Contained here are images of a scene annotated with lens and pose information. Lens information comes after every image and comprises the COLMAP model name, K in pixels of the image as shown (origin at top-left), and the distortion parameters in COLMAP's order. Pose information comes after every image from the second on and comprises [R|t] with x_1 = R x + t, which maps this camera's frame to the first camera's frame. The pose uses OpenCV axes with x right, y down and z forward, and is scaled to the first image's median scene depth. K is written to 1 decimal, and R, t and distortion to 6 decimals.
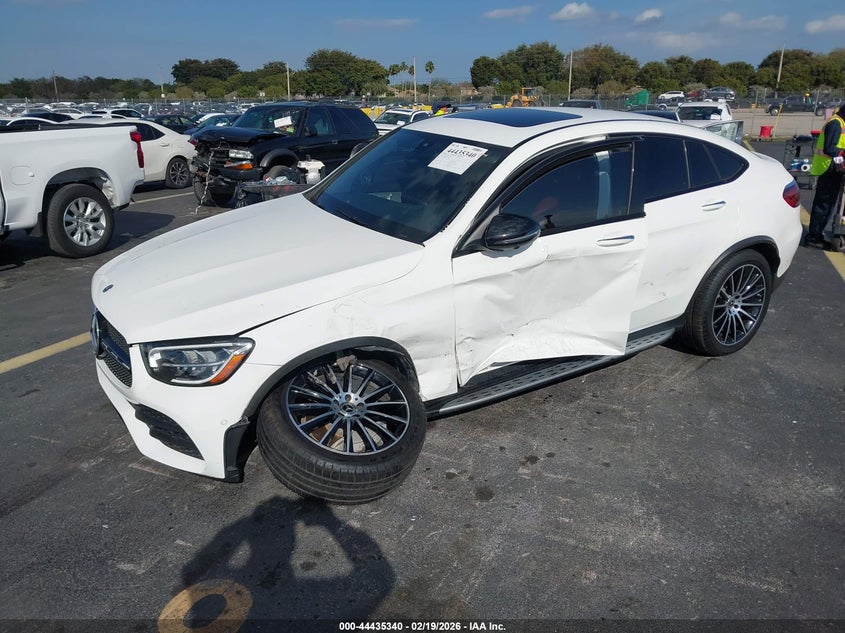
lens RADIAL K [[636.6, 0, 419.0], [0, 636.6, 342.1], [0, 0, 1]] dist [0.028295, -0.009270]
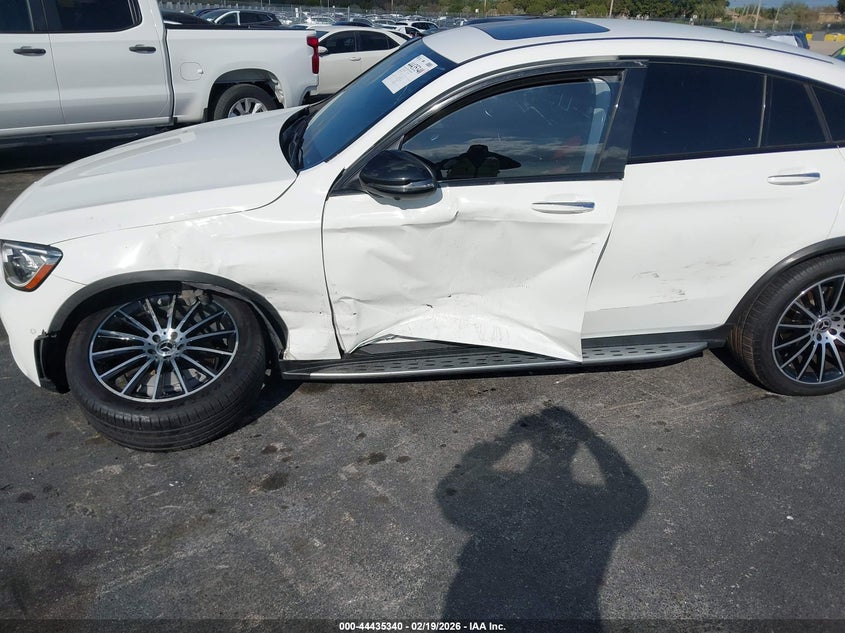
lens RADIAL K [[636.6, 0, 419.0], [0, 636.6, 342.1], [0, 0, 1]] dist [0.028295, -0.009270]
pose [[0.907245, 0.222649, -0.356838, 0.440238], [-0.183213, 0.972878, 0.141217, -0.078922], [0.378602, -0.062741, 0.923431, 0.248716]]
